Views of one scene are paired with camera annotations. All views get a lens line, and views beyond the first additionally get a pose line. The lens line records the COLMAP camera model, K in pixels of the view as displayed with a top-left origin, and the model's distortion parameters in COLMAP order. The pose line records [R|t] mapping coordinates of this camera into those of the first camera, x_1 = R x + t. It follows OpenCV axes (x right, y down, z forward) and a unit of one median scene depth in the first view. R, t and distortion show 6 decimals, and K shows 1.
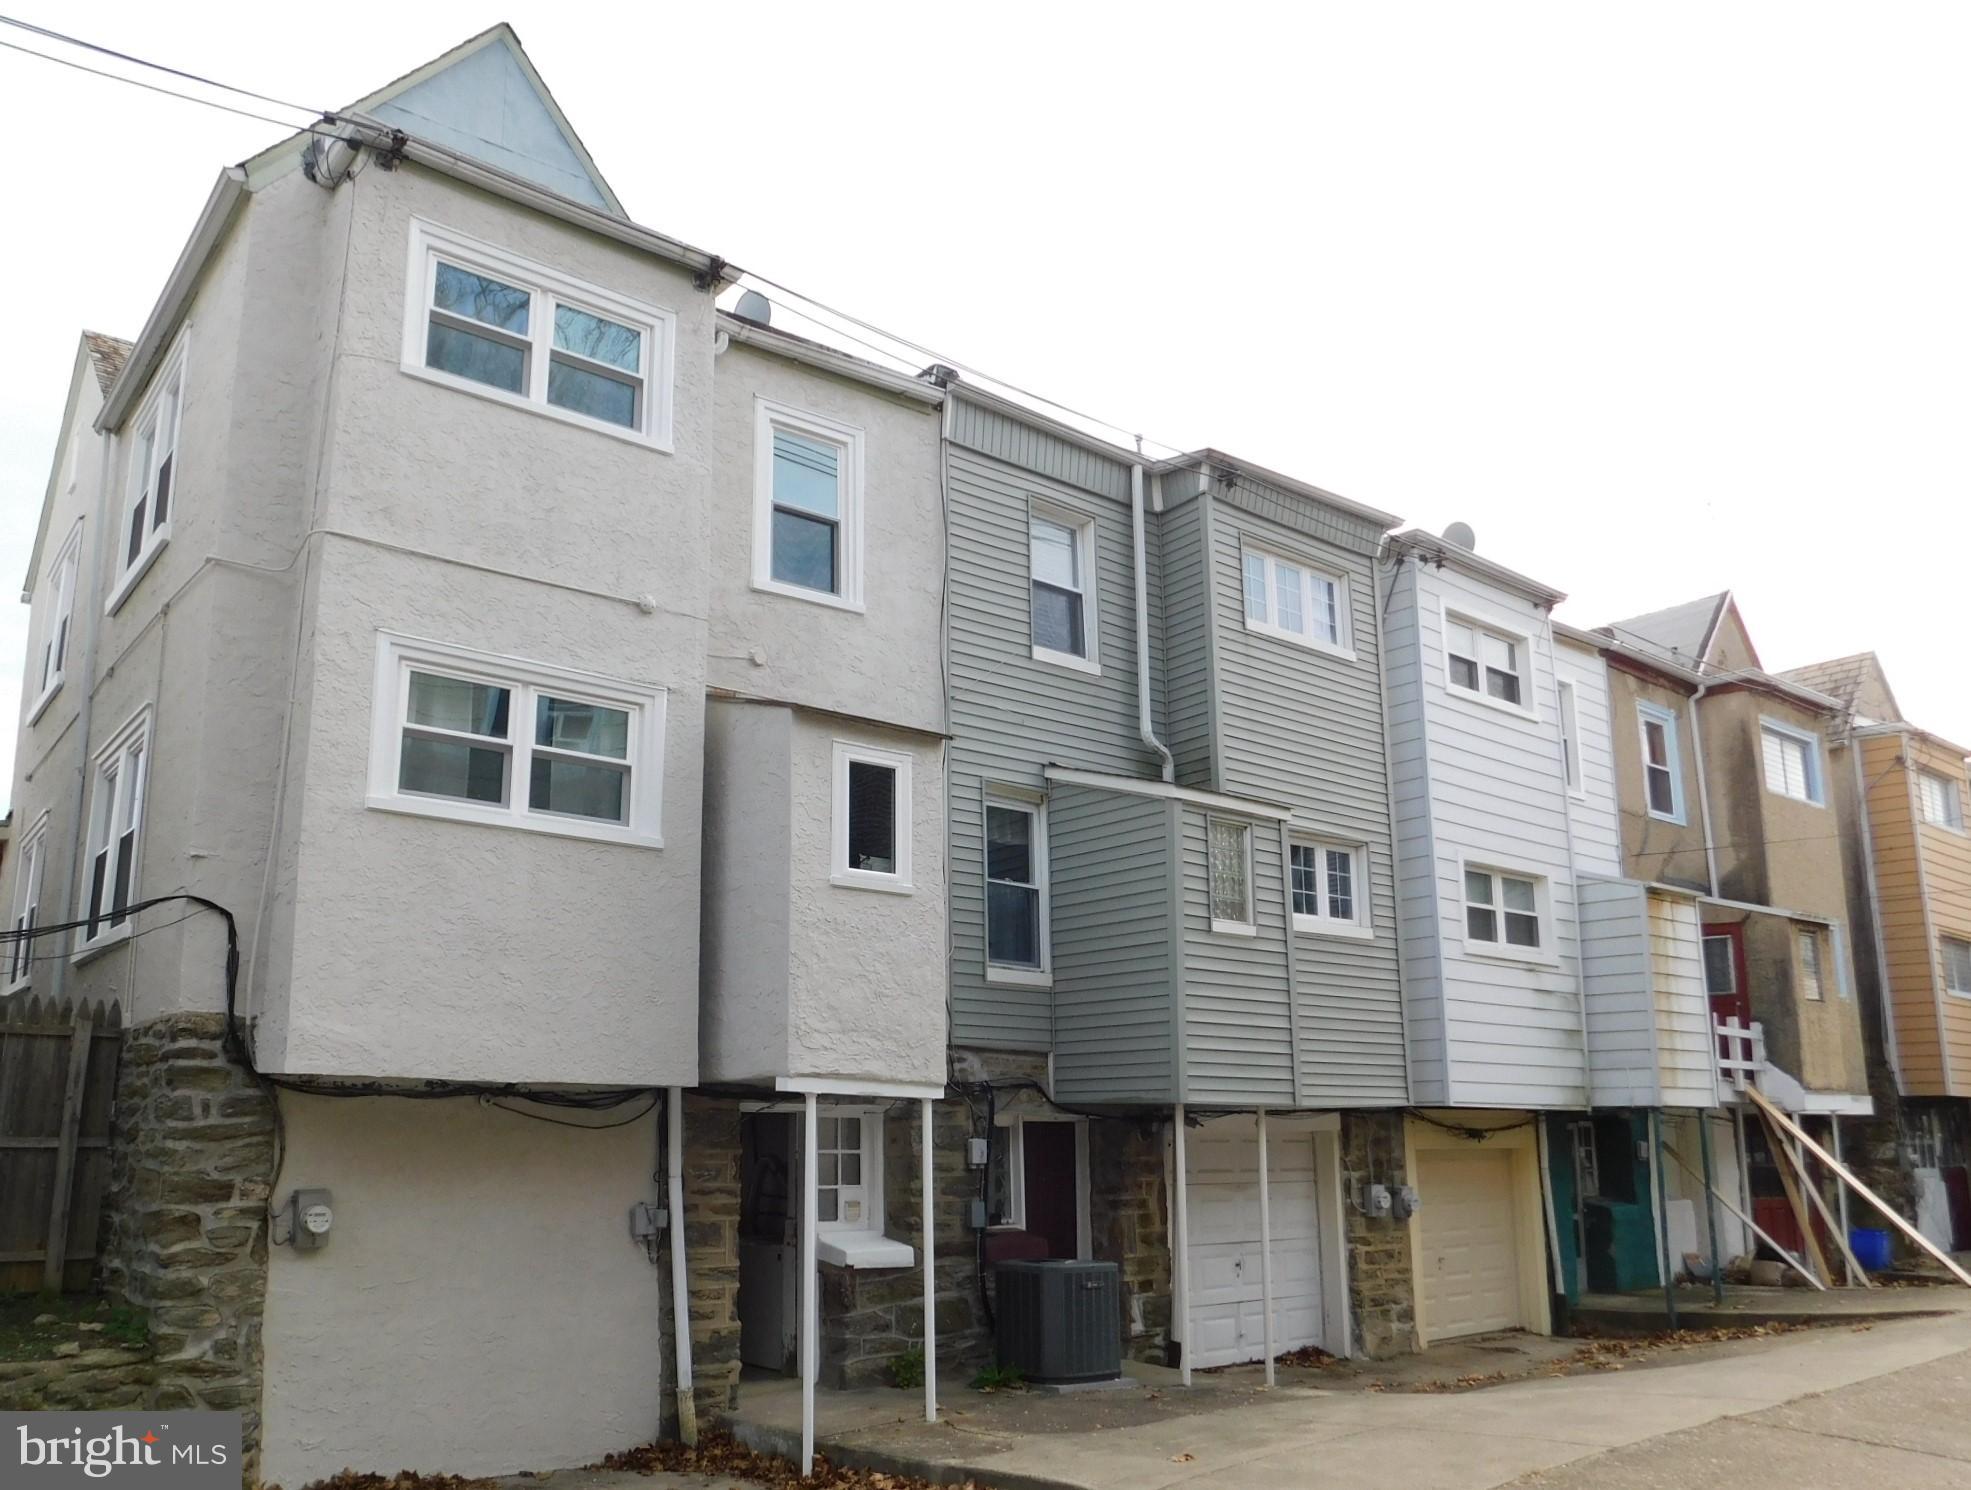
lens RADIAL K [[1526.3, 0, 980.8], [0, 1526.3, 866.7], [0, 0, 1]] dist [-0.064198, 0.034841]
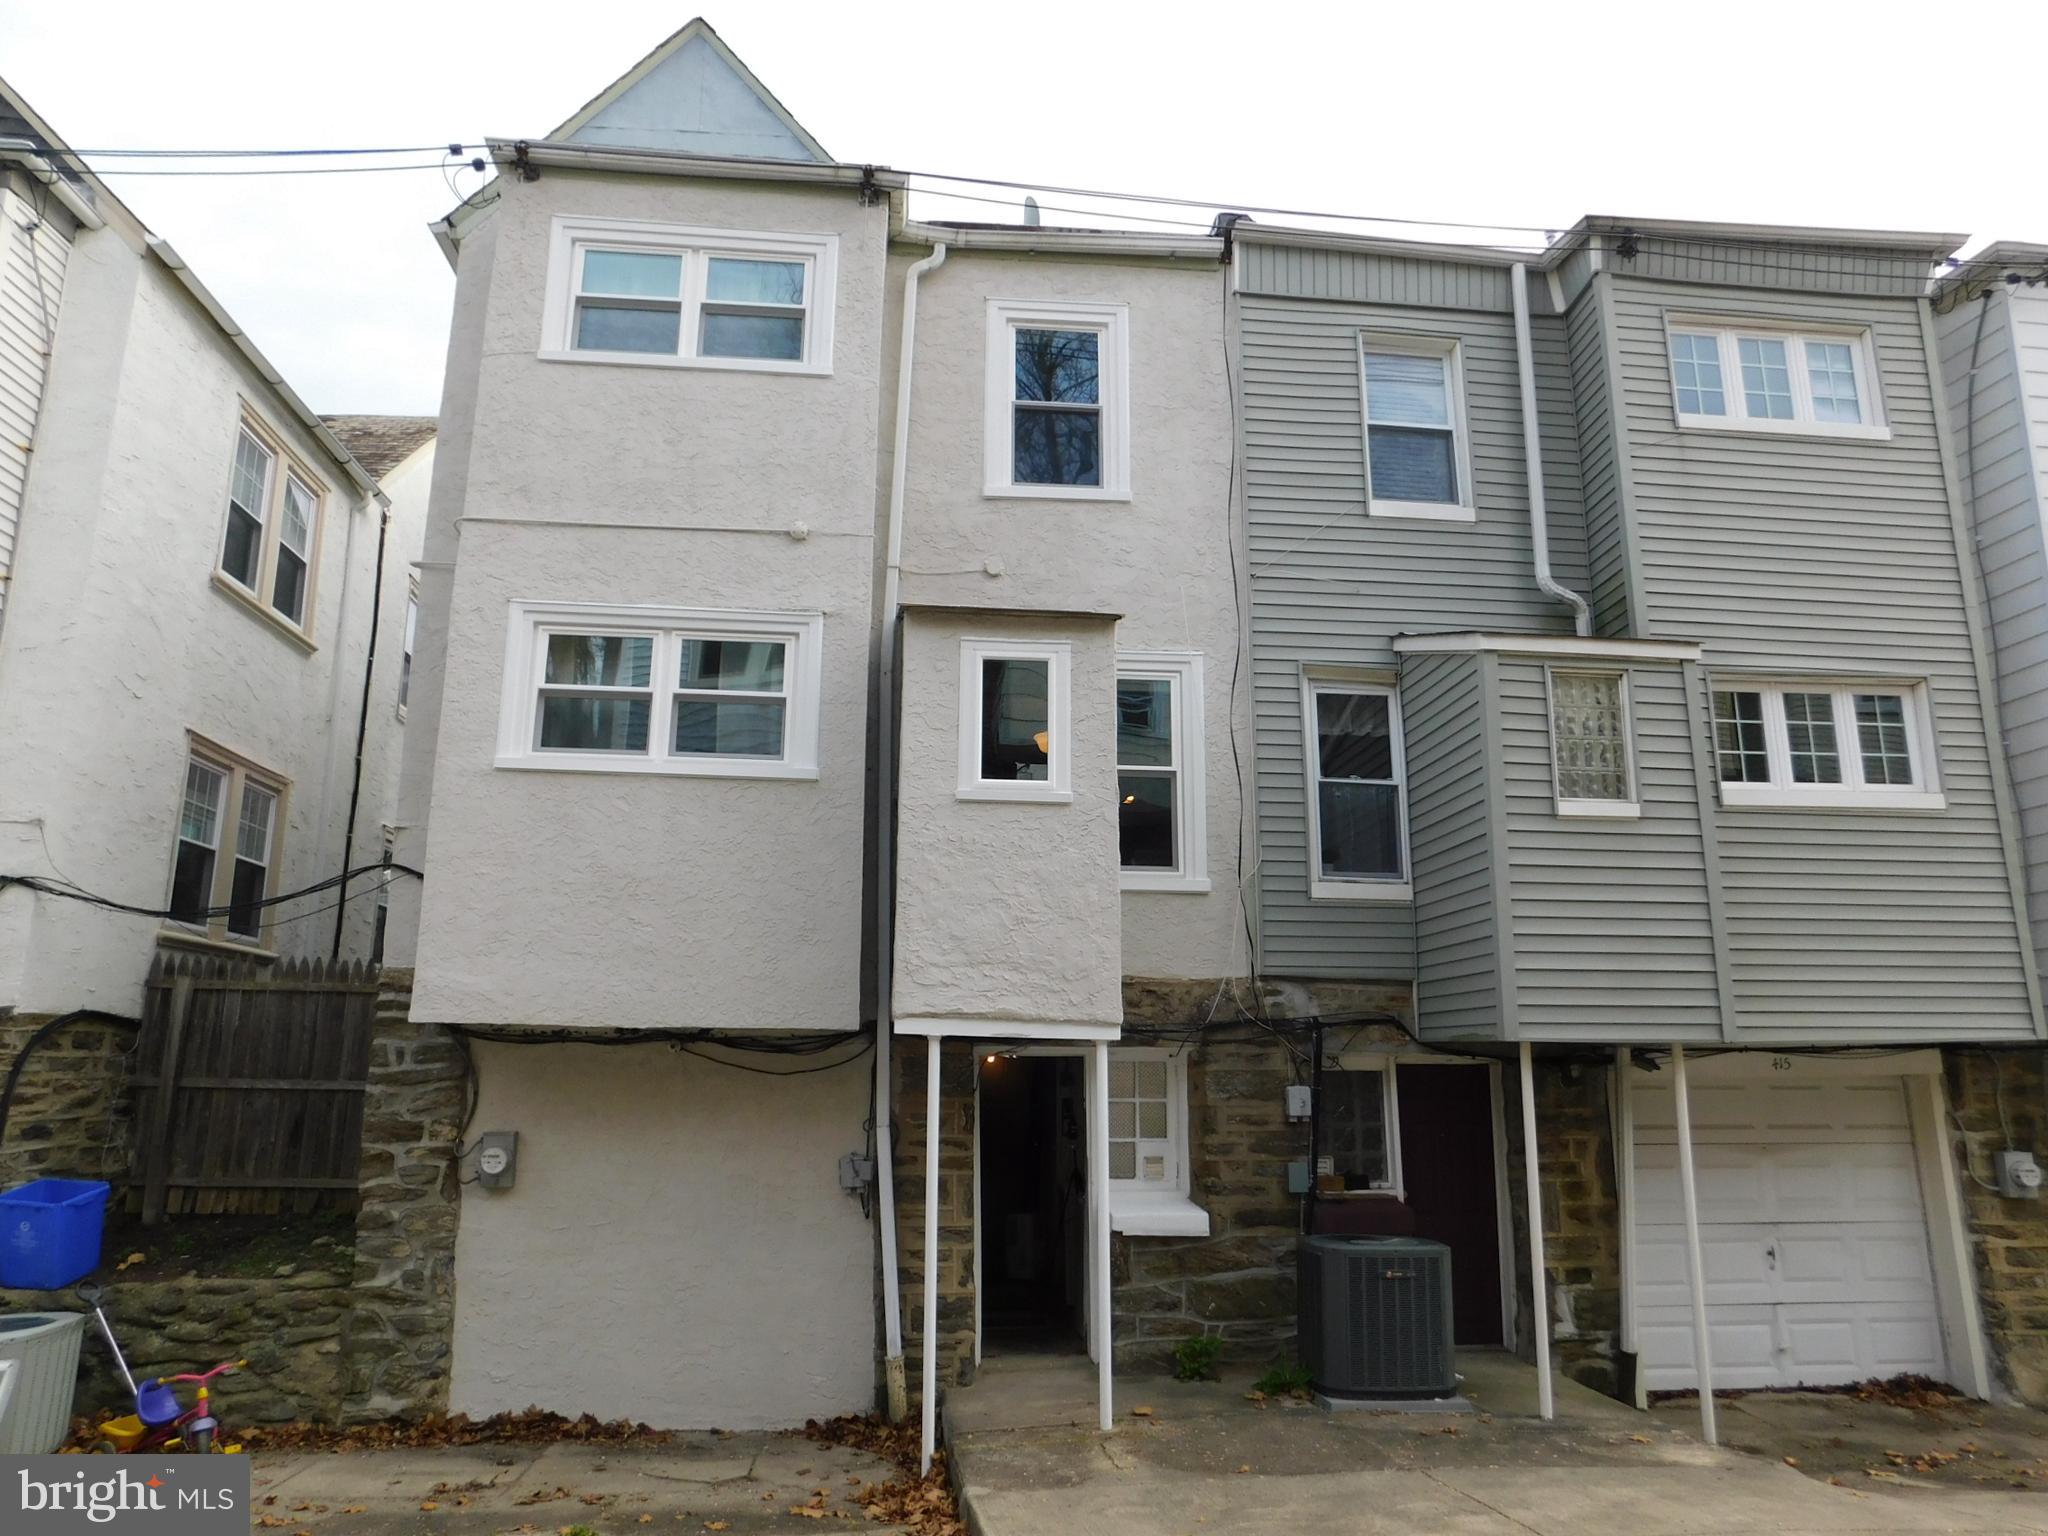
lens RADIAL K [[1422.5, 0, 1024.0], [0, 1422.5, 768.0], [0, 0, 1]] dist [-0.072281, 0.066904]
pose [[0.843982, -0.108760, -0.525228, 0.336260], [0.089029, 0.994048, -0.062780, 0.044294], [0.528931, 0.006225, 0.848642, 0.286873]]
